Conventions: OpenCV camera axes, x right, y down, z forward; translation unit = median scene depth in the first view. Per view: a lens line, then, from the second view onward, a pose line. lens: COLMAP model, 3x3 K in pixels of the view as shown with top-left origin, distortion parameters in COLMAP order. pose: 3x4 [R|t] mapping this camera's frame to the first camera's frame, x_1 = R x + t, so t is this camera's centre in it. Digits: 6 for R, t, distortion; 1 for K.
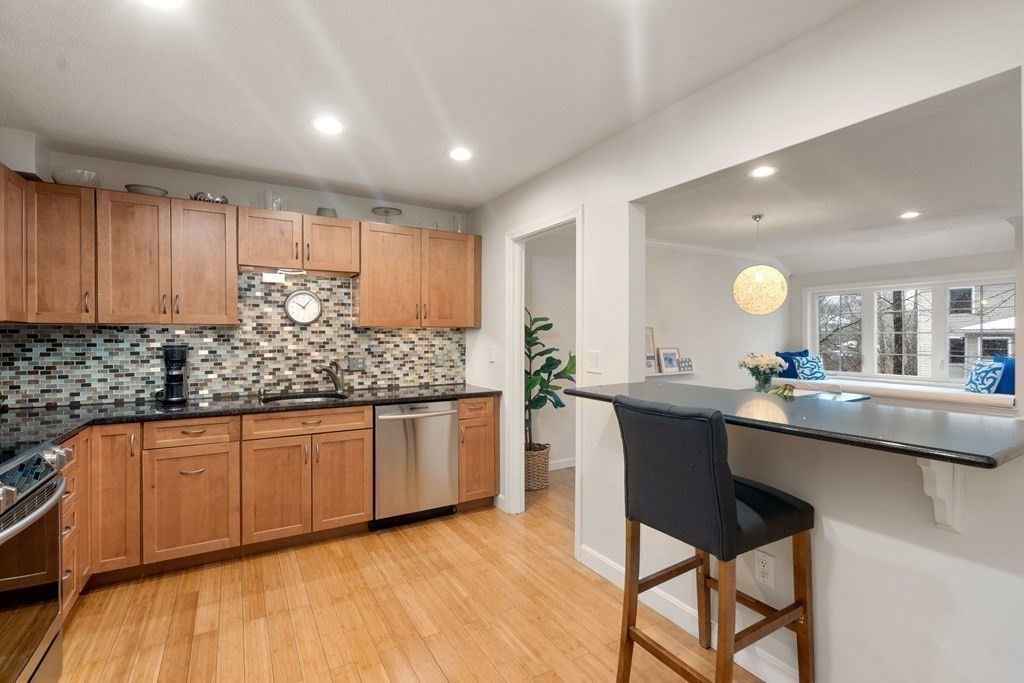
lens RADIAL K [[471.2, 0, 503.0], [0, 471.2, 336.4], [0, 0, 1]] dist [-0.004191, -0.000227]
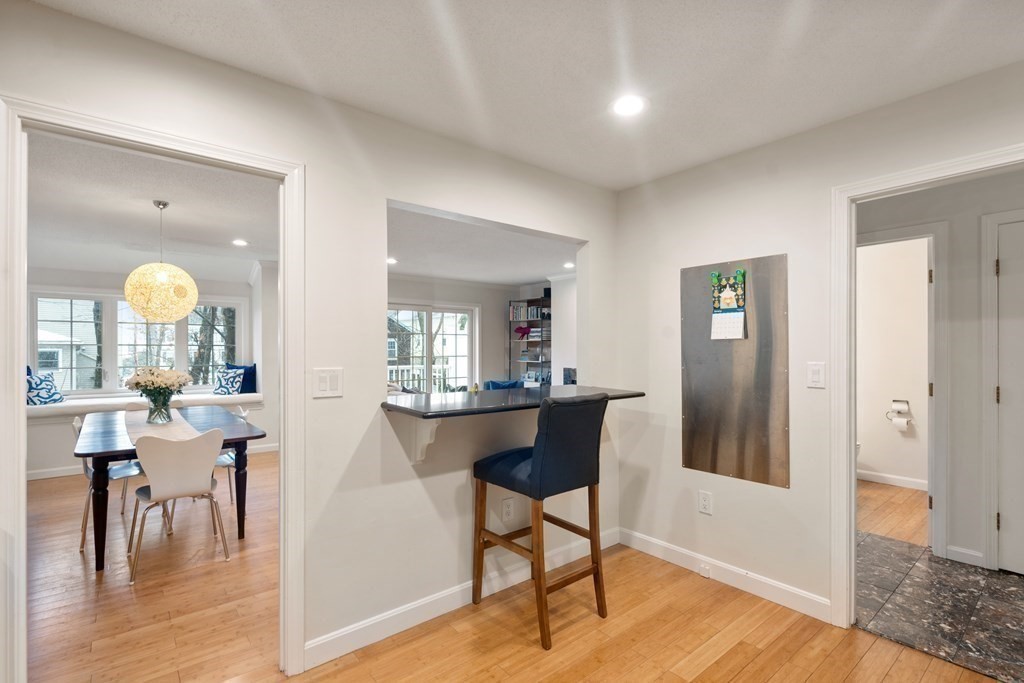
lens RADIAL K [[471.2, 0, 512.8], [0, 471.2, 351.2], [0, 0, 1]] dist [-0.004191, -0.000227]
pose [[-0.158141, -0.004608, 0.987406, -0.318472], [0.000459, 0.999989, 0.004740, 0.000367], [-0.987416, 0.001203, -0.158137, 0.445370]]
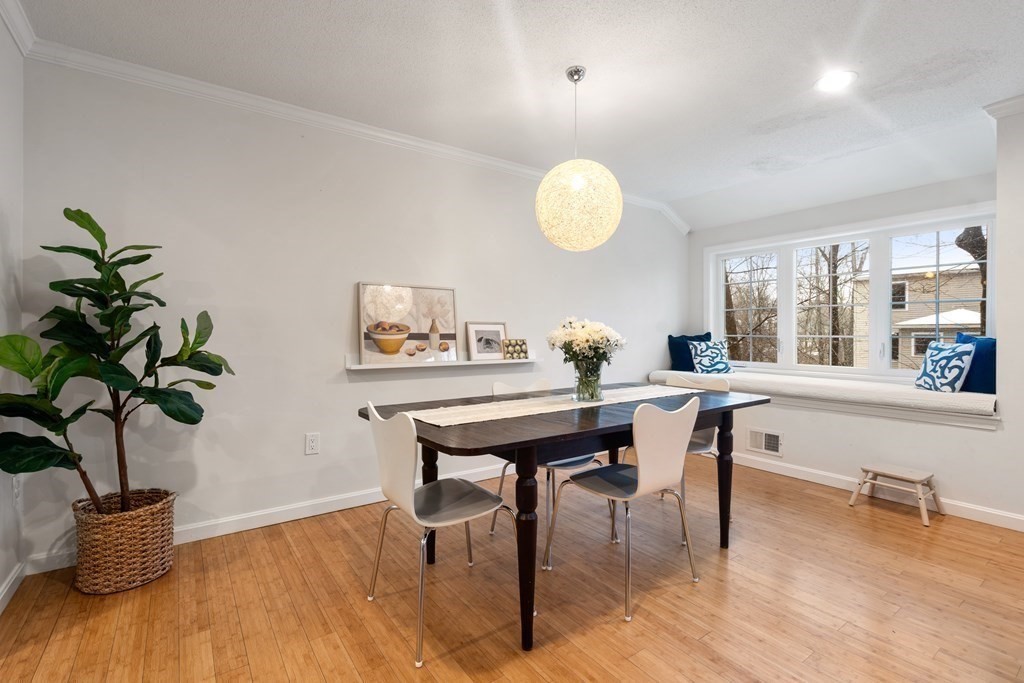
lens RADIAL K [[471.2, 0, 502.8], [0, 471.2, 334.2], [0, 0, 1]] dist [-0.004191, -0.000227]
pose [[0.996800, 0.005742, 0.079732, 0.354592], [-0.005628, 0.999983, -0.001655, 0.045254], [-0.079740, 0.001201, 0.996815, 0.390185]]
